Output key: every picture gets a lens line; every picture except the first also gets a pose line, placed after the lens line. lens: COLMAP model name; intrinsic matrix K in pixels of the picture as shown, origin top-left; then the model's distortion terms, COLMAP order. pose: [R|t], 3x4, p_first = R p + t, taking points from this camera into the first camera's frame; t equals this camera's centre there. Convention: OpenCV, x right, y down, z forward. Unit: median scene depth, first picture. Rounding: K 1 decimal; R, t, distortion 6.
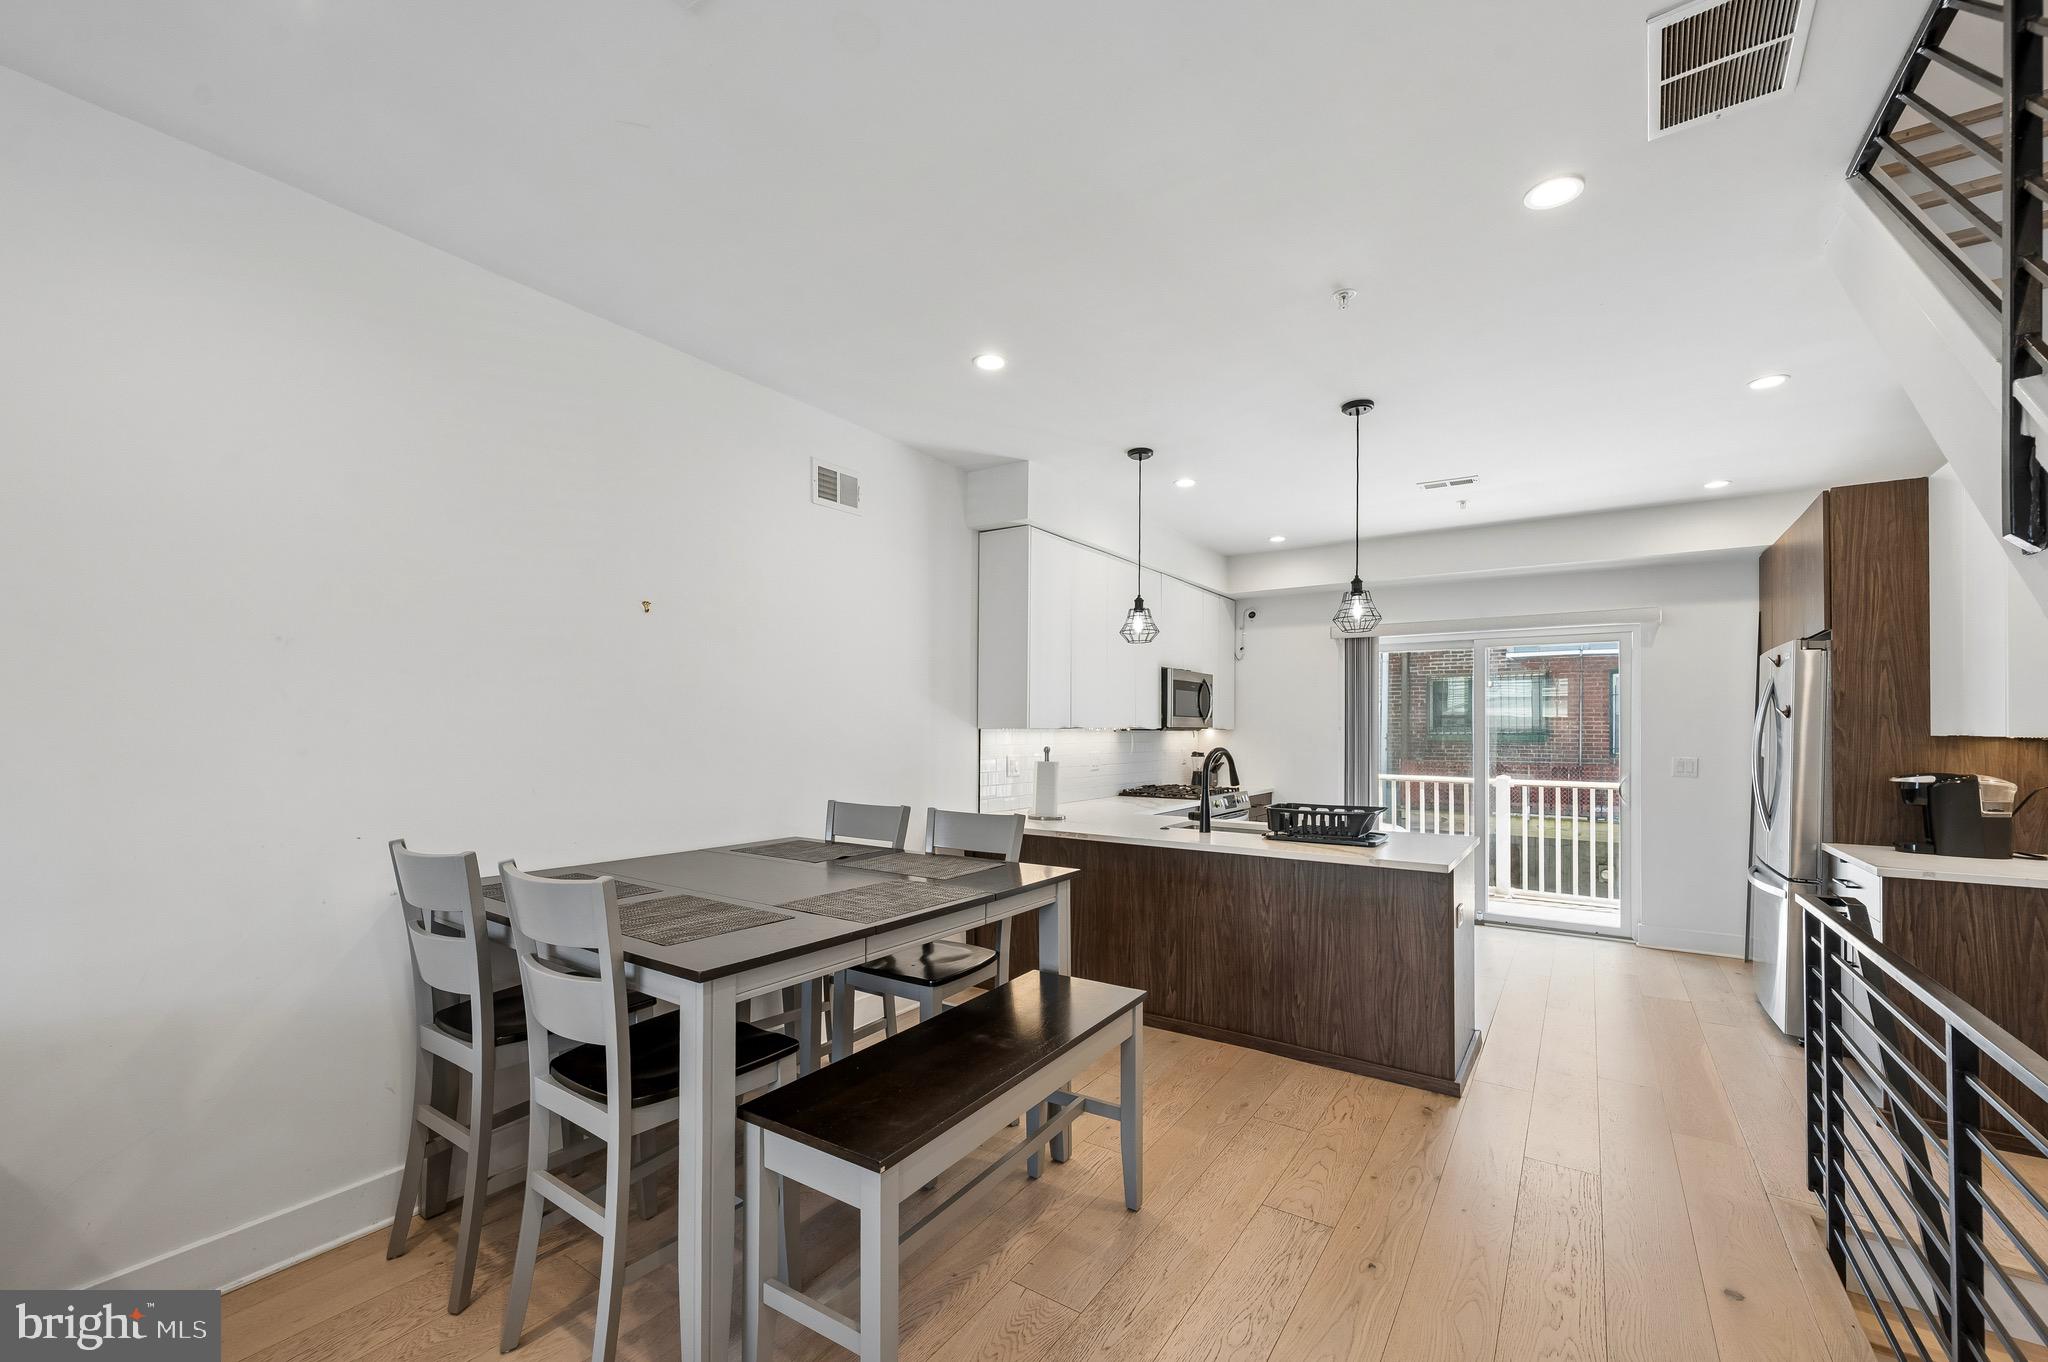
lens RADIAL K [[817.8, 0, 1016.4], [0, 817.8, 726.6], [0, 0, 1]] dist [0.001123, 0.000003]
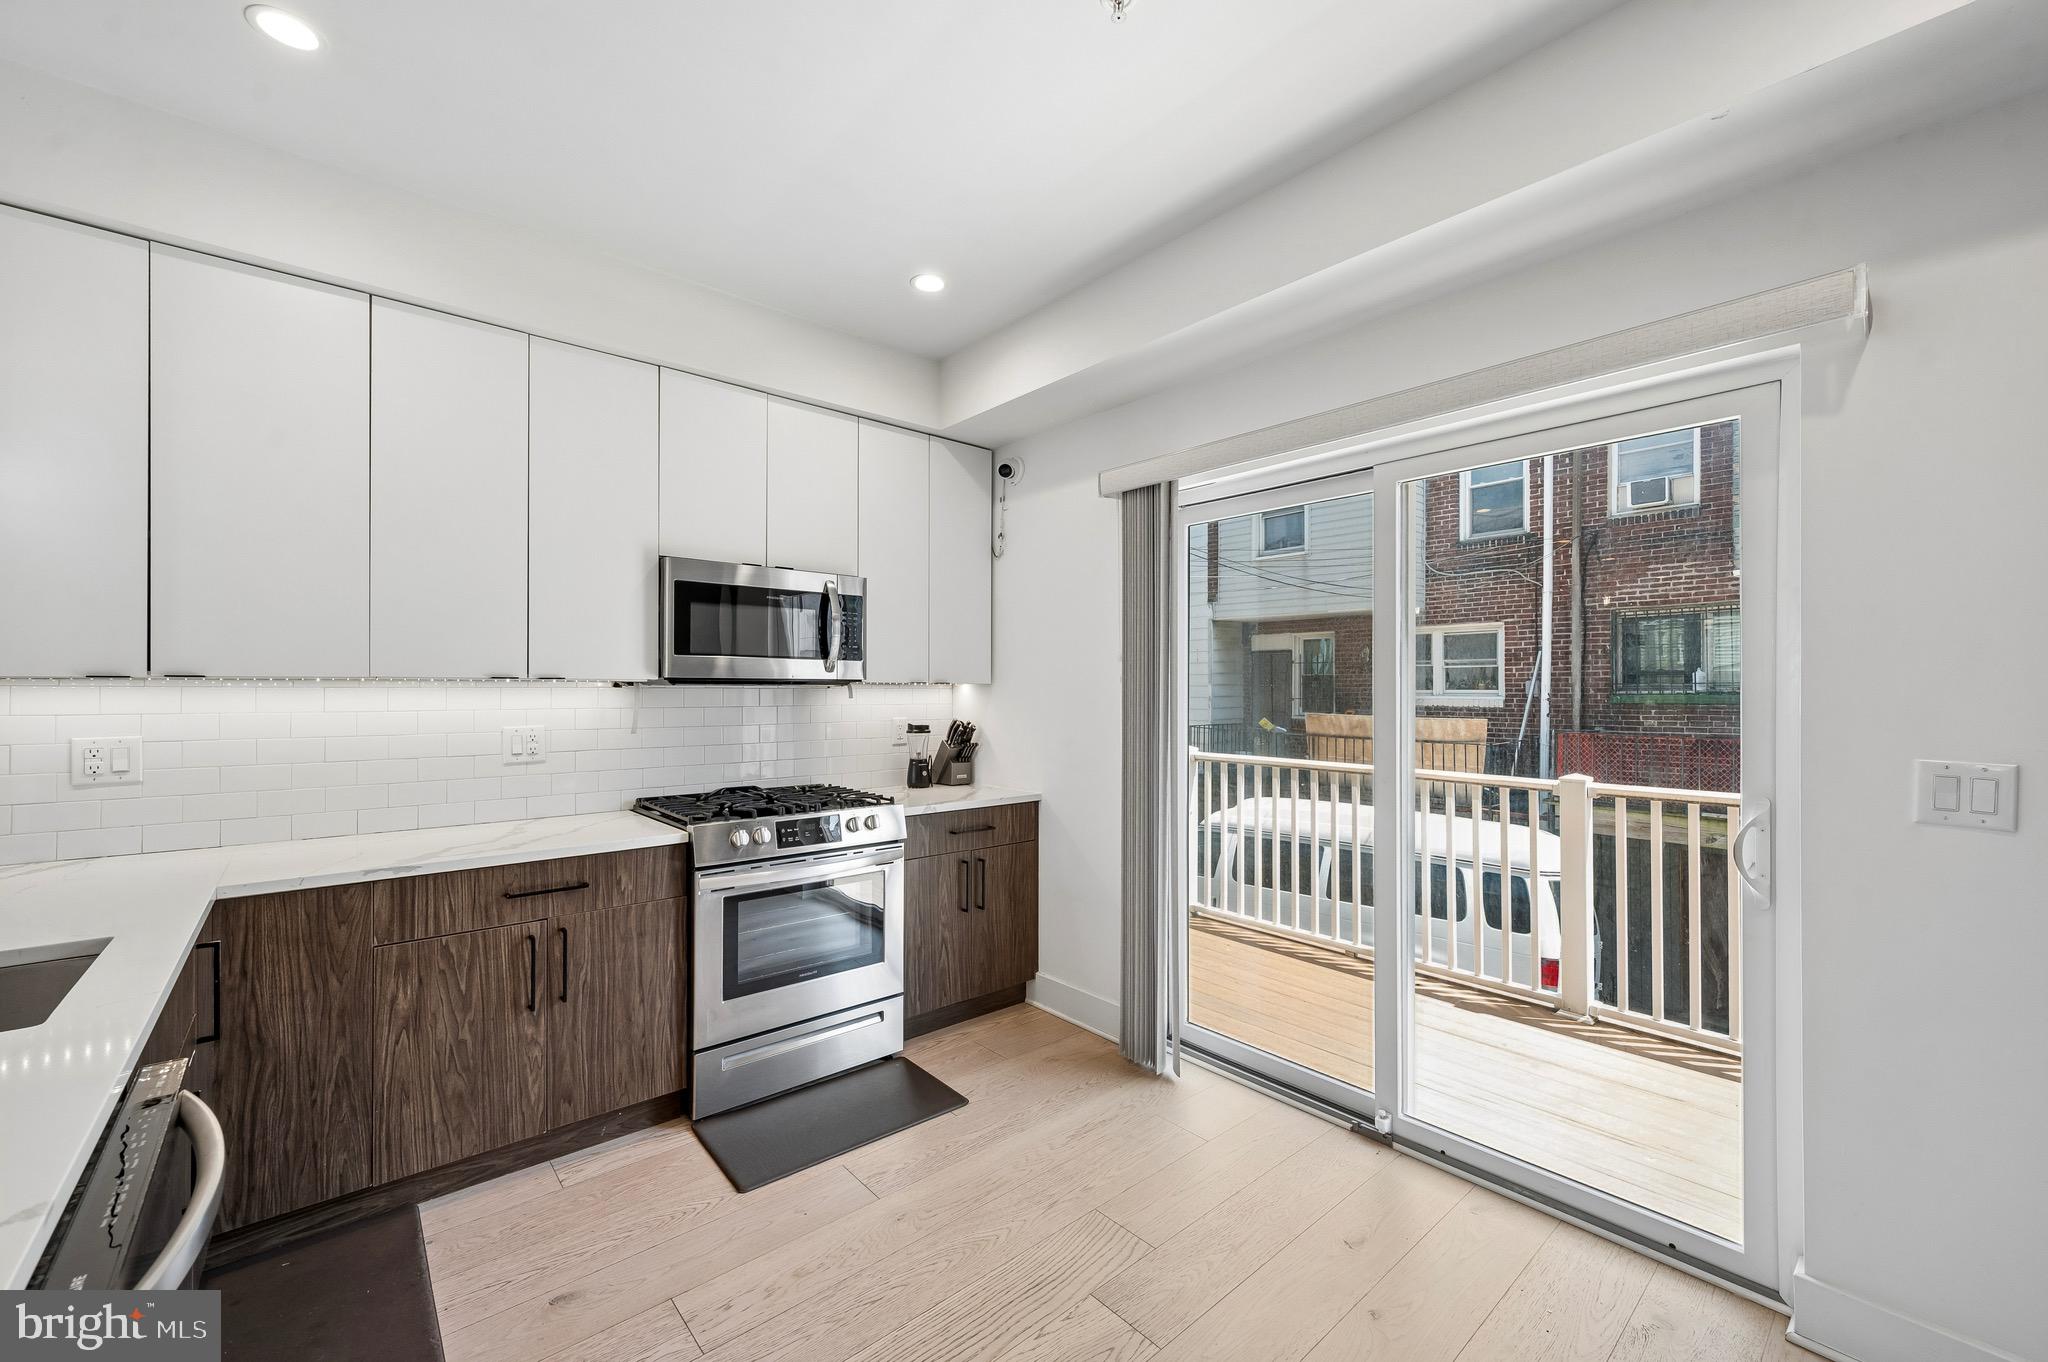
lens RADIAL K [[817.2, 0, 1025.0], [0, 817.2, 688.6], [0, 0, 1]] dist [-0.000177, -0.000250]
pose [[0.970996, -0.005003, -0.239043, 0.697429], [0.004797, 0.999987, -0.001443, 0.011883], [0.239047, 0.000255, 0.971008, 0.786511]]
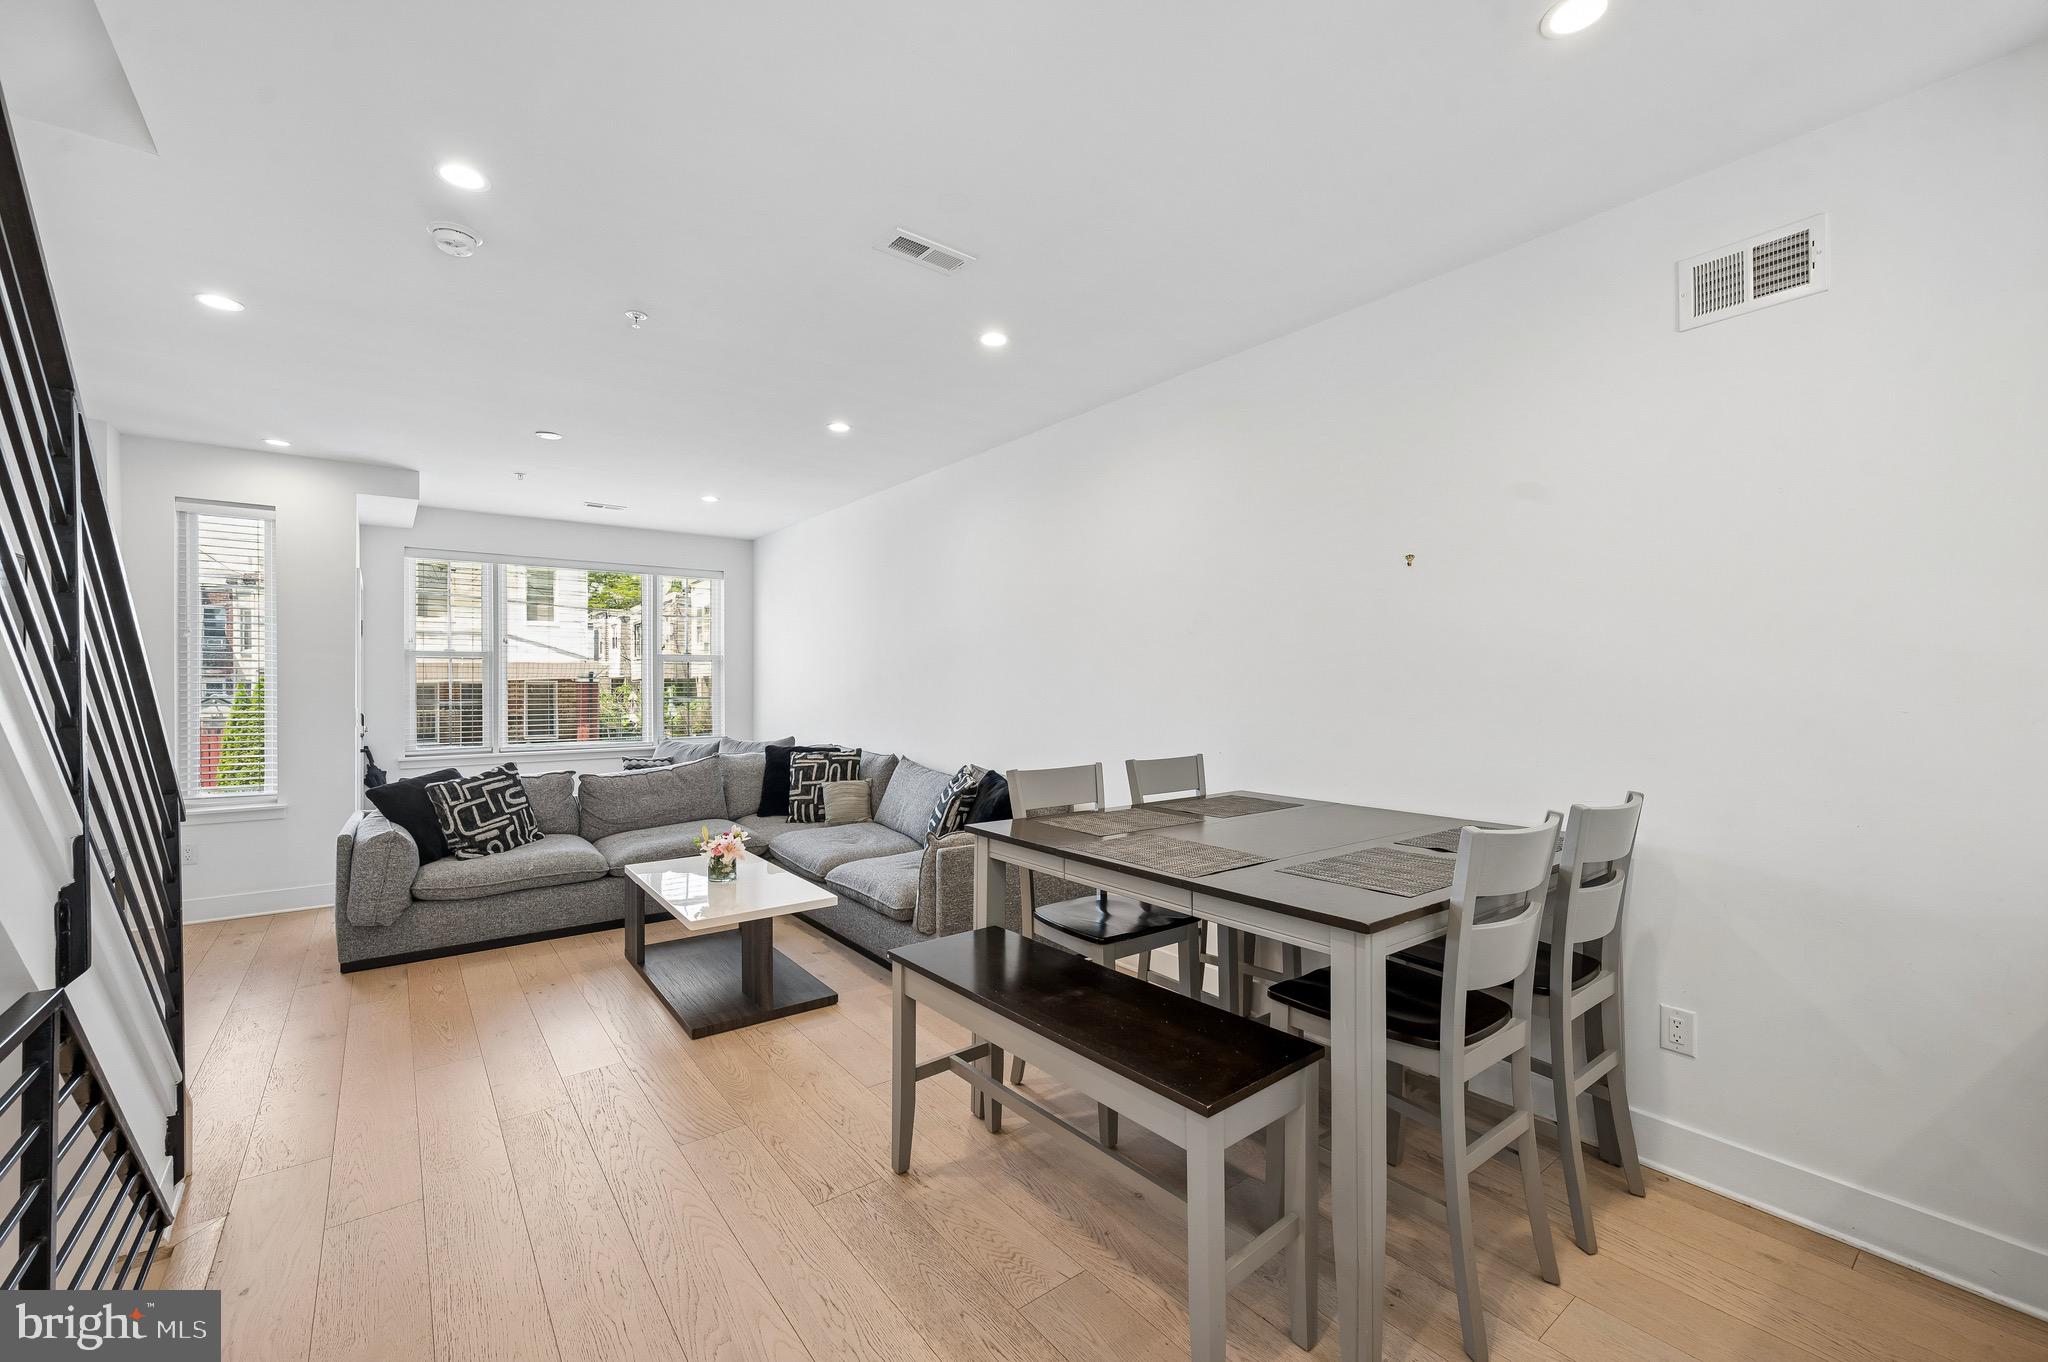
lens RADIAL K [[834.8, 0, 1024.0], [0, 834.8, 681.0], [0, 0, 1]] dist [0.001023, -0.000013]
pose [[-0.302559, -0.005424, -0.953115, 0.458541], [0.003972, 0.999968, -0.006951, 0.004514], [0.953122, -0.005889, -0.302528, 0.605024]]
